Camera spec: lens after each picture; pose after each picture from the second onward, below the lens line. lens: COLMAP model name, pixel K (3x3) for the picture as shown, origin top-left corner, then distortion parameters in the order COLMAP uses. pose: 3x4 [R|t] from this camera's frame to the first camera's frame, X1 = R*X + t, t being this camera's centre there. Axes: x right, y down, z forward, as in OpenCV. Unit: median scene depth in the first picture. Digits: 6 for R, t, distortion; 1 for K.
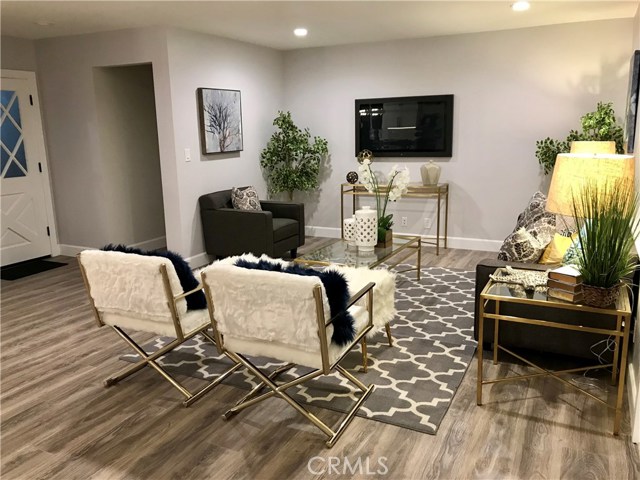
lens RADIAL K [[529.4, 0, 320.0], [0, 529.4, 240.0], [0, 0, 1]] dist [0.016058, 0.004513]
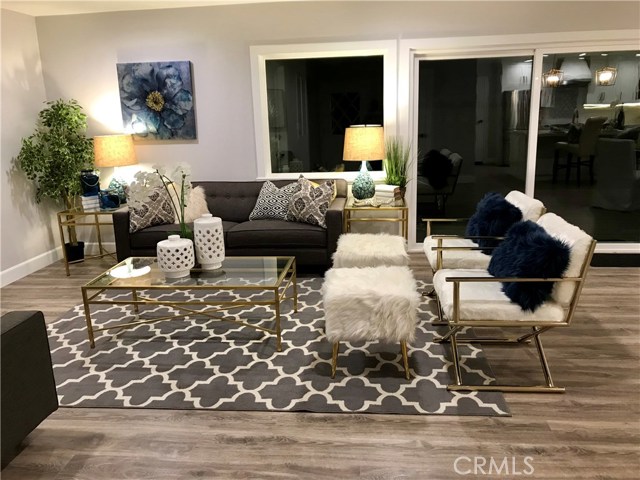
lens RADIAL K [[525.2, 0, 320.0], [0, 525.2, 240.0], [0, 0, 1]] dist [0.015808, -0.006545]
pose [[-0.354678, -0.195131, 0.914400, -0.713112], [0.231165, 0.929318, 0.287978, -0.217149], [-0.905962, 0.313517, -0.284501, 1.081624]]
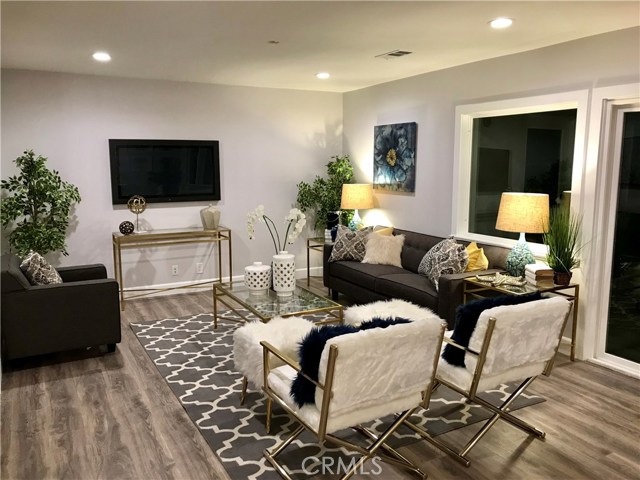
lens RADIAL K [[525.2, 0, 320.0], [0, 525.2, 240.0], [0, 0, 1]] dist [0.015808, -0.006545]
pose [[0.567661, -0.102426, 0.816866, -0.679070], [0.161141, 0.986861, 0.011761, -0.085325], [-0.807338, 0.124955, 0.576708, 0.369728]]
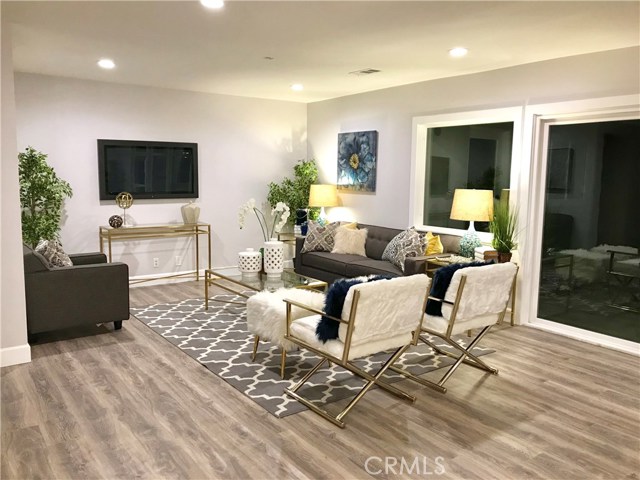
lens RADIAL K [[525.2, 0, 320.0], [0, 525.2, 240.0], [0, 0, 1]] dist [0.015808, -0.006545]
pose [[0.457508, -0.087067, 0.884933, -0.874030], [0.163319, 0.986493, 0.012624, -0.057806], [-0.874079, 0.138750, 0.465547, 0.380247]]
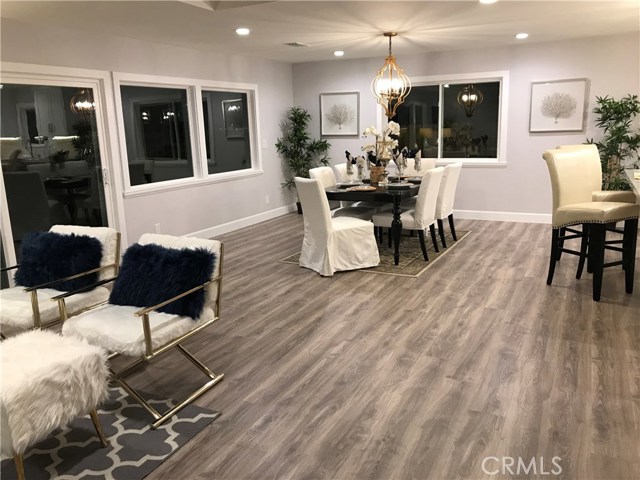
lens RADIAL K [[525.2, 0, 320.0], [0, 525.2, 240.0], [0, 0, 1]] dist [0.015808, -0.006545]
pose [[-0.998822, 0.046293, 0.014525, -0.434552], [0.048126, 0.907349, 0.417614, -0.269026], [0.006153, 0.417821, -0.908508, 1.274658]]
